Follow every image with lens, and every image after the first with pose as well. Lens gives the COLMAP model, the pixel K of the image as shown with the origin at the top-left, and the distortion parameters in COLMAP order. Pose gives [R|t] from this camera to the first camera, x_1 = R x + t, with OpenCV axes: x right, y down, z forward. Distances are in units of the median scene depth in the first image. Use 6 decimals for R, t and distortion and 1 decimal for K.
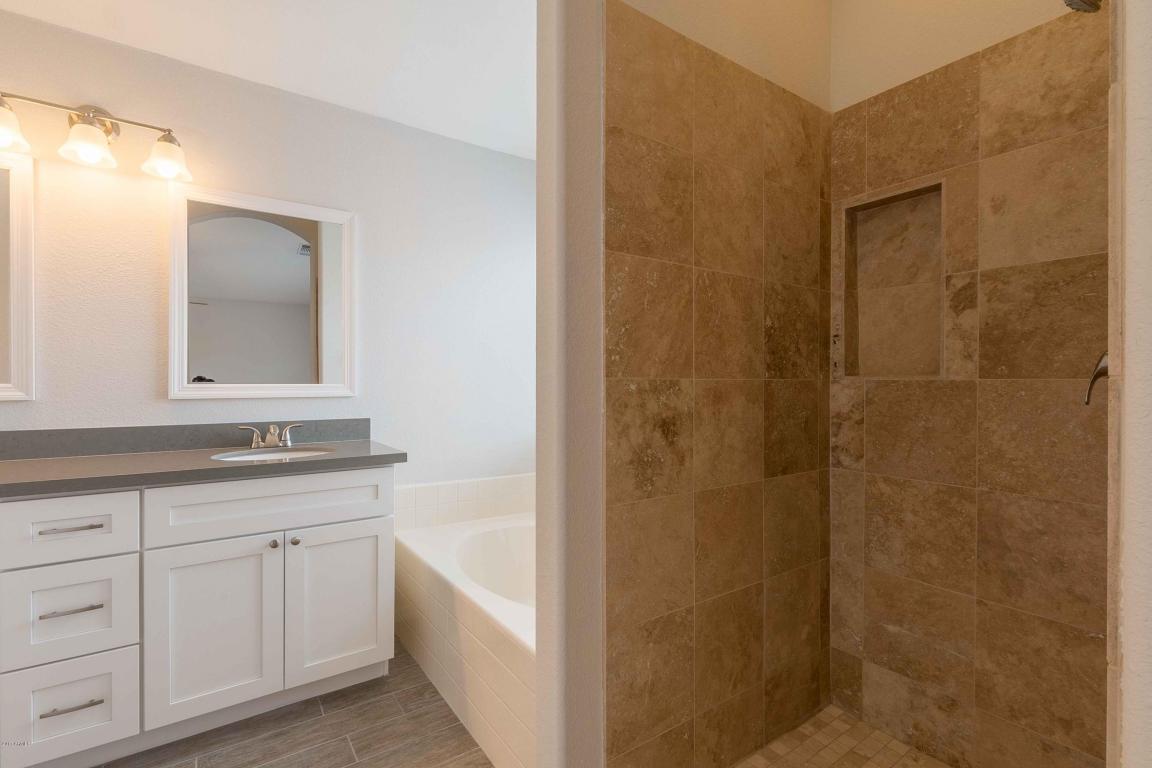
lens RADIAL K [[528.3, 0, 573.1], [0, 528.3, 383.0], [0, 0, 1]] dist [0.004528, -0.002304]
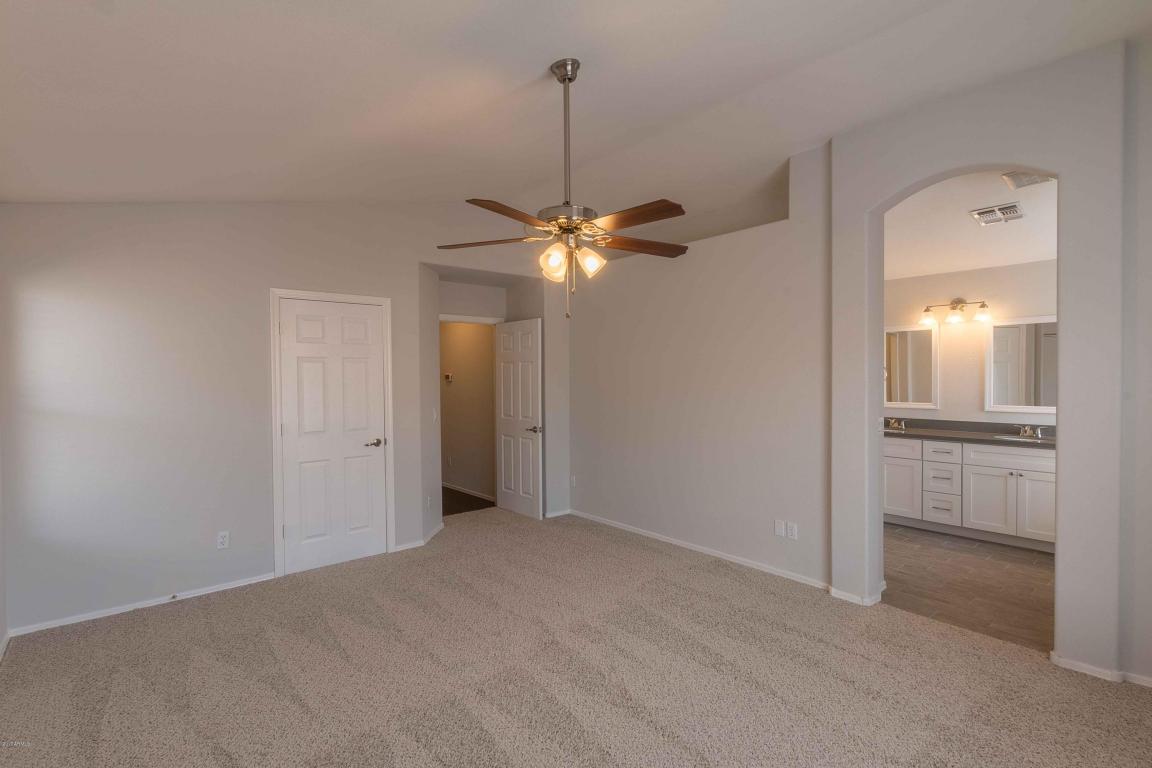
lens RADIAL K [[528.3, 0, 578.7], [0, 528.3, 382.5], [0, 0, 1]] dist [0.004528, -0.002304]
pose [[0.095522, 0.014420, -0.995323, 2.006095], [0.005213, 0.999874, 0.014987, -0.200177], [0.995414, -0.006620, 0.095435, -1.473526]]
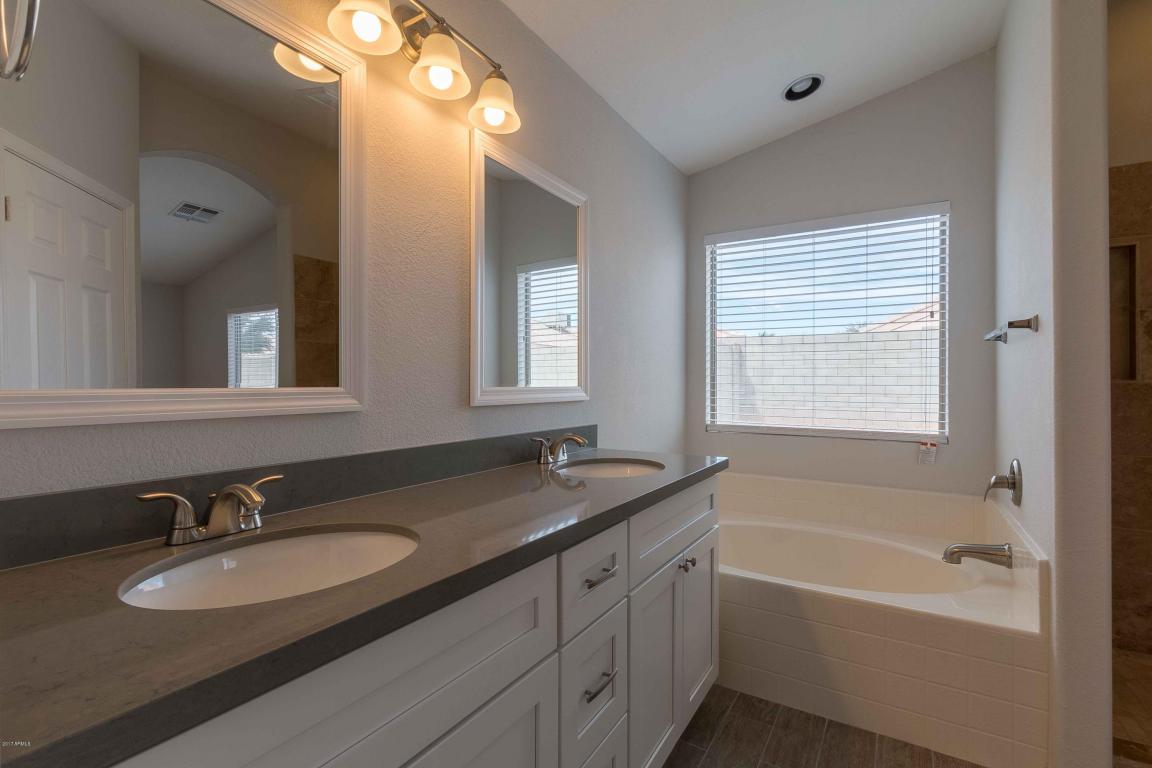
lens RADIAL K [[528.3, 0, 565.0], [0, 528.3, 379.5], [0, 0, 1]] dist [0.004528, -0.002304]
pose [[0.916893, 0.003330, 0.399119, -1.303049], [-0.000101, 0.999967, -0.008110, -0.003927], [-0.399133, 0.007396, 0.916863, 0.316077]]
